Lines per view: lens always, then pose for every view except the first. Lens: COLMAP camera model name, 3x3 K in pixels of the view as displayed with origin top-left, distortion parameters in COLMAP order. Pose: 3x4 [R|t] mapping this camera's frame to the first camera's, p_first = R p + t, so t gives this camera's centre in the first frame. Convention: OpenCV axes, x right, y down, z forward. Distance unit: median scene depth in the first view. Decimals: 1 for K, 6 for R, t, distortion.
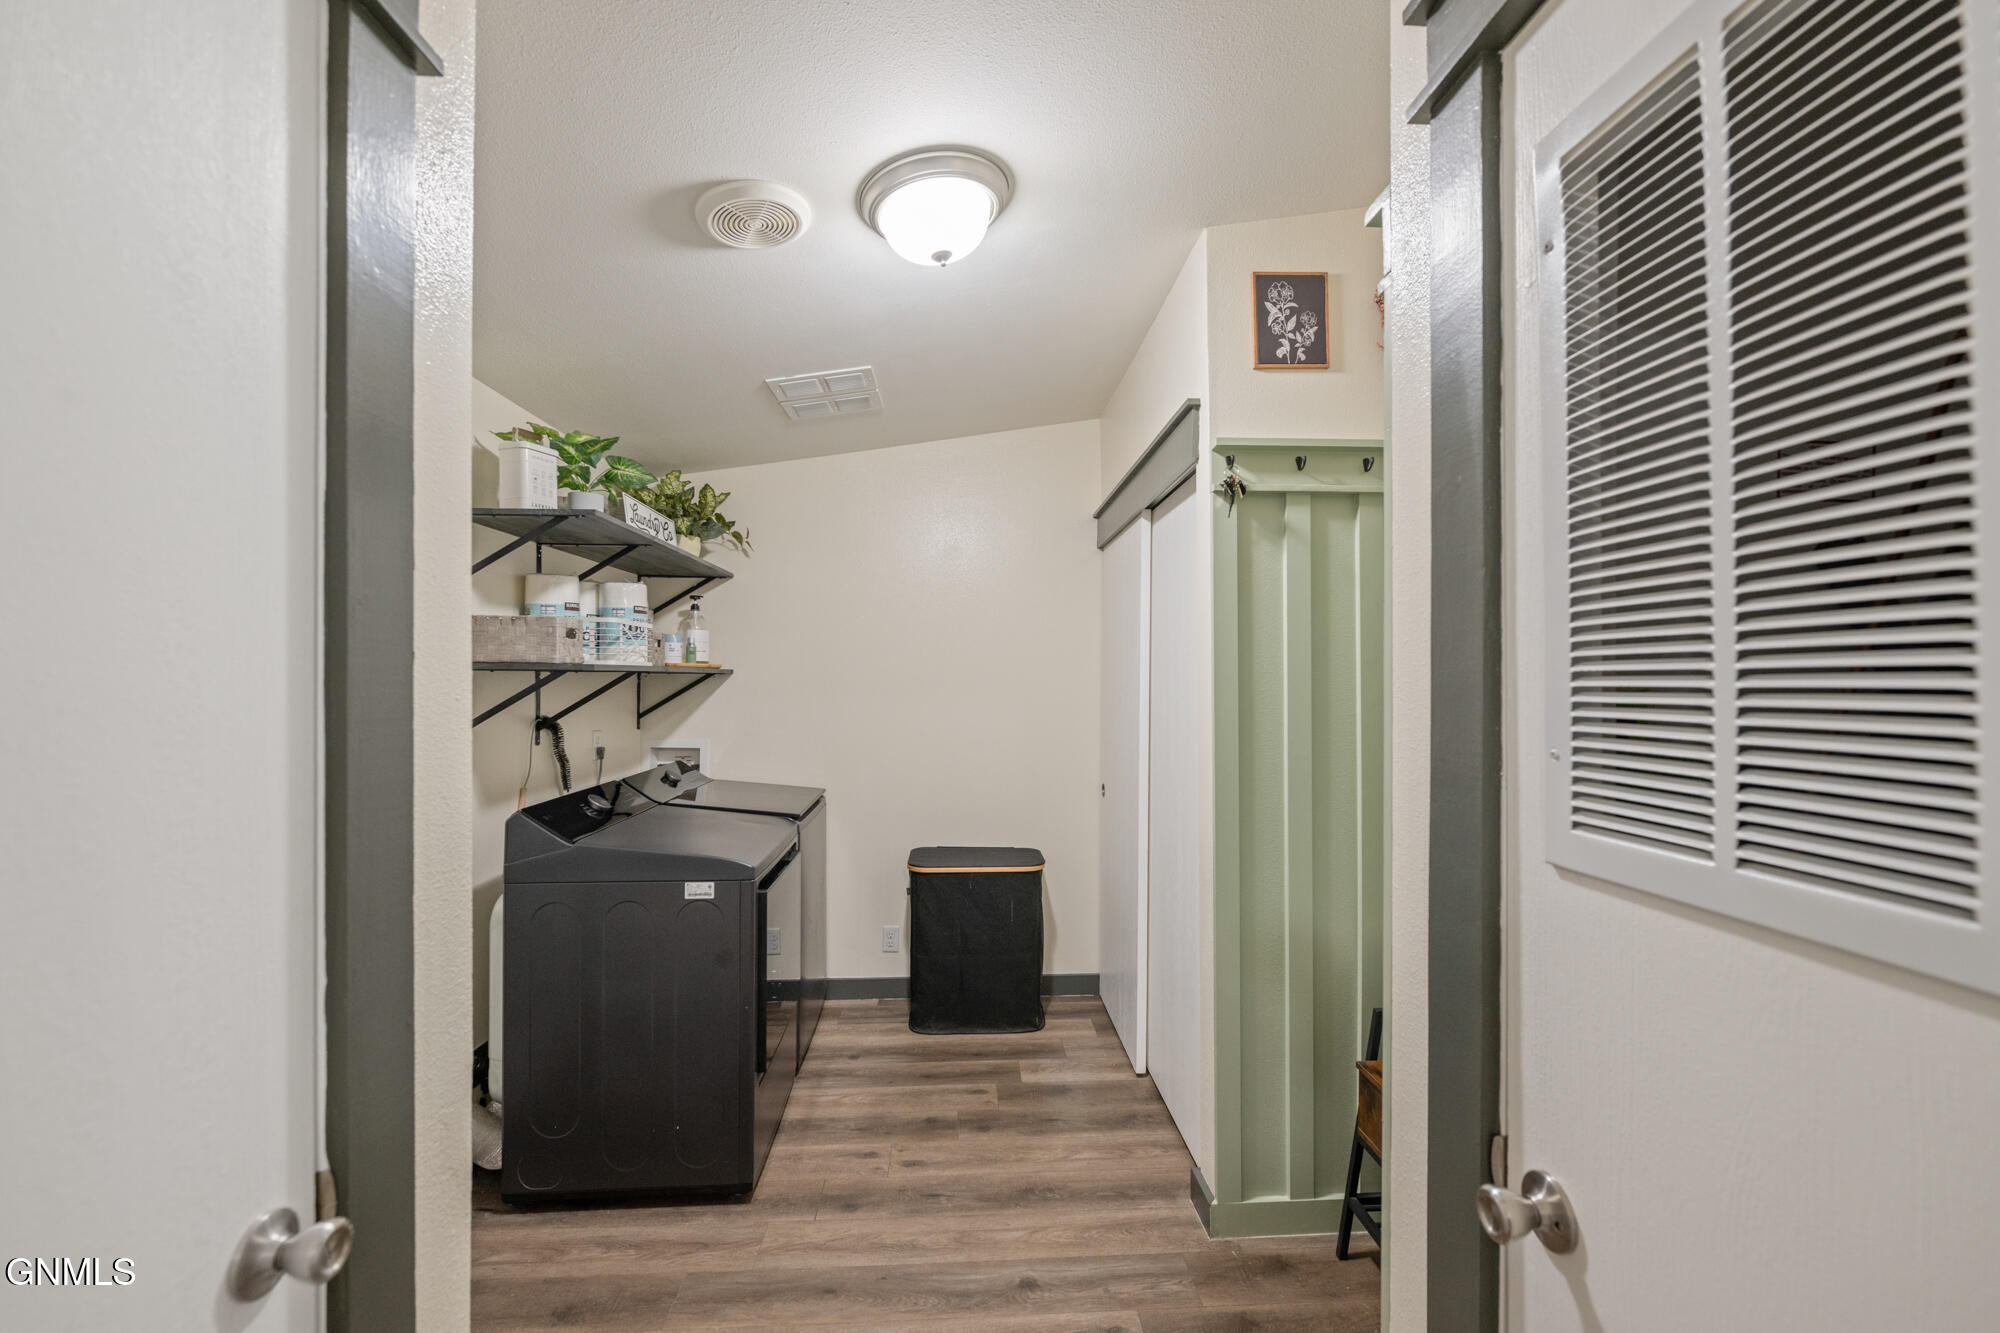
lens RADIAL K [[810.1, 0, 1012.0], [0, 810.1, 672.2], [0, 0, 1]] dist [0.001058, -0.000150]
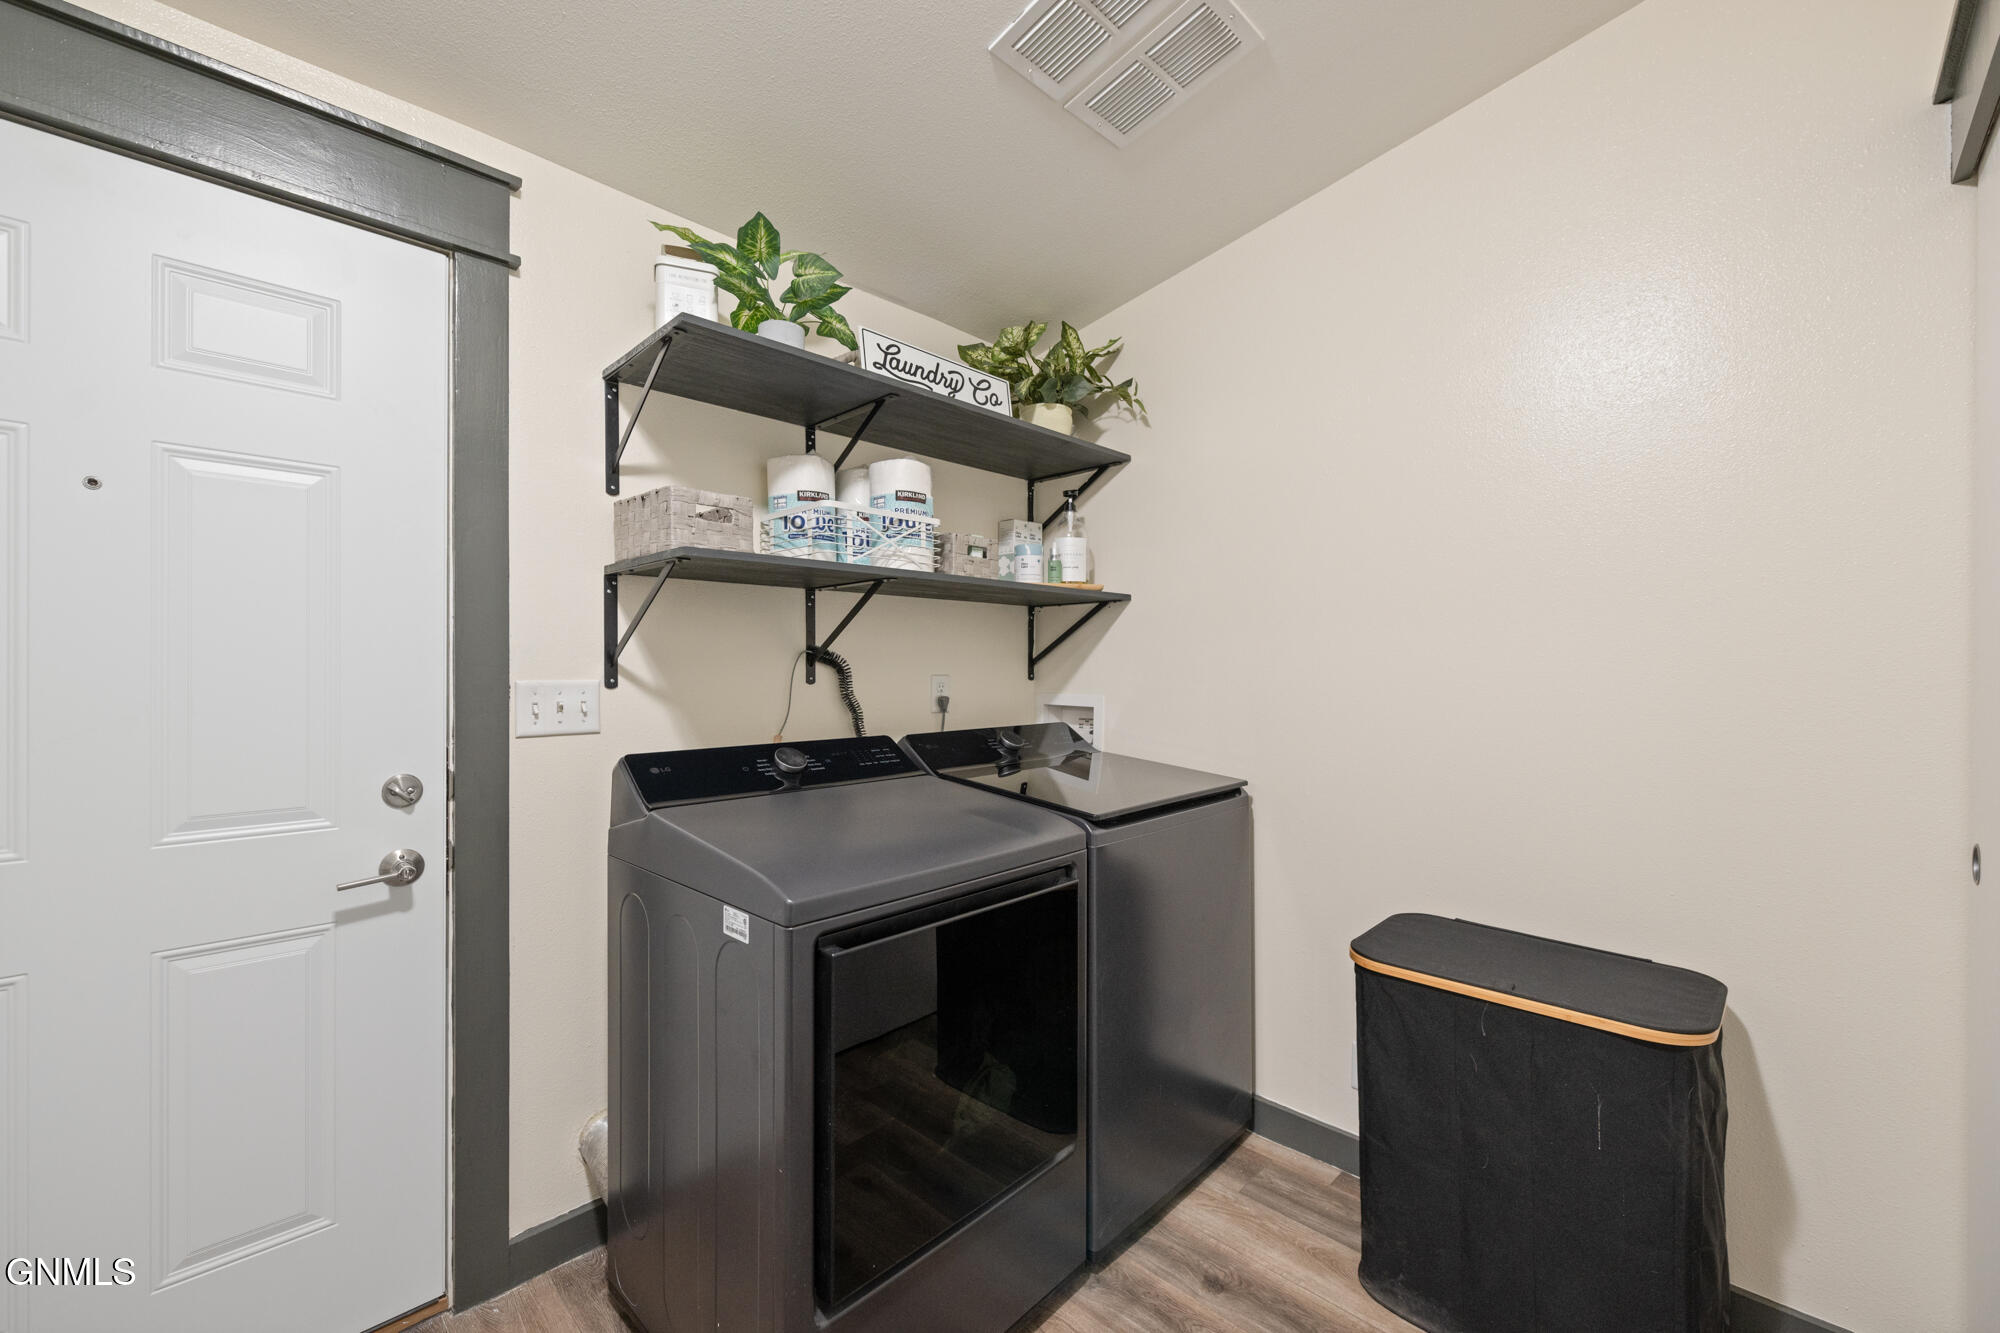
lens RADIAL K [[810.1, 0, 1012.0], [0, 810.1, 672.2], [0, 0, 1]] dist [0.001058, -0.000150]
pose [[0.671362, -0.002345, -0.741126, 0.101700], [0.010777, 0.999920, 0.006599, 0.060700], [0.741052, -0.012418, 0.671333, 0.497240]]
